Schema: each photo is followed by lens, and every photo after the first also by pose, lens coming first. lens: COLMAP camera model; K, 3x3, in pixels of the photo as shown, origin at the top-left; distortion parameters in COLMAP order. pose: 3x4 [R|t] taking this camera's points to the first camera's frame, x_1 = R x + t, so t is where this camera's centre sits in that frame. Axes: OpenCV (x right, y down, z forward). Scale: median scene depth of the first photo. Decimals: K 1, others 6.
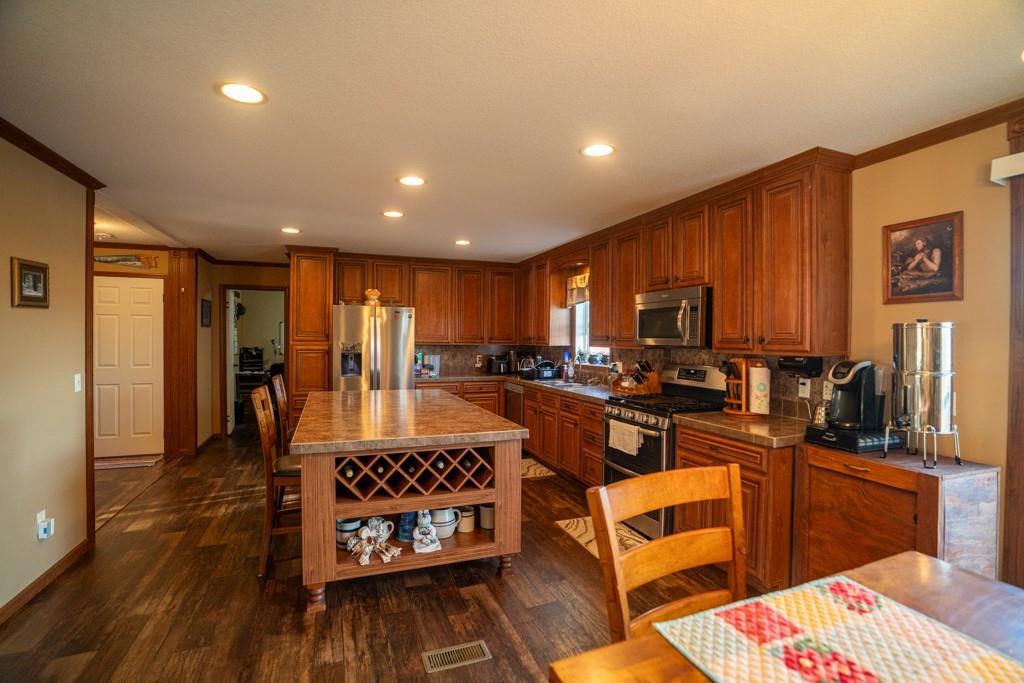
lens RADIAL K [[471.8, 0, 506.6], [0, 471.8, 343.4], [0, 0, 1]] dist [-0.069518, 0.026363]
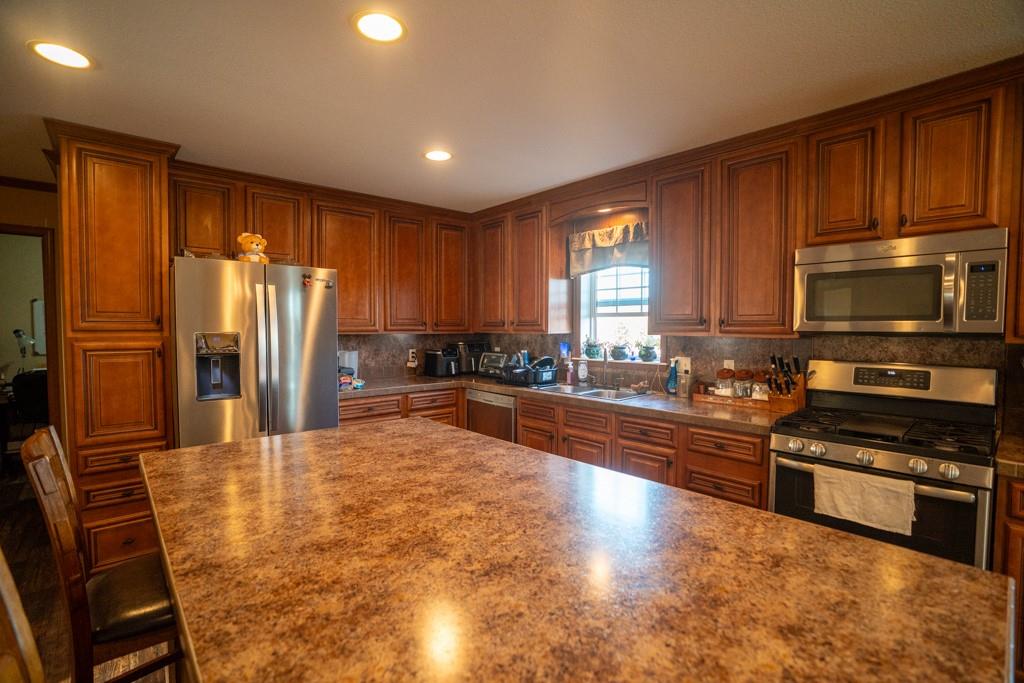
lens RADIAL K [[471.8, 0, 506.6], [0, 471.8, 343.4], [0, 0, 1]] dist [-0.069518, 0.026363]
pose [[0.935545, -0.020158, 0.352631, -0.203369], [0.010001, 0.999482, 0.030602, -0.002541], [-0.353066, -0.025103, 0.935262, 0.401310]]
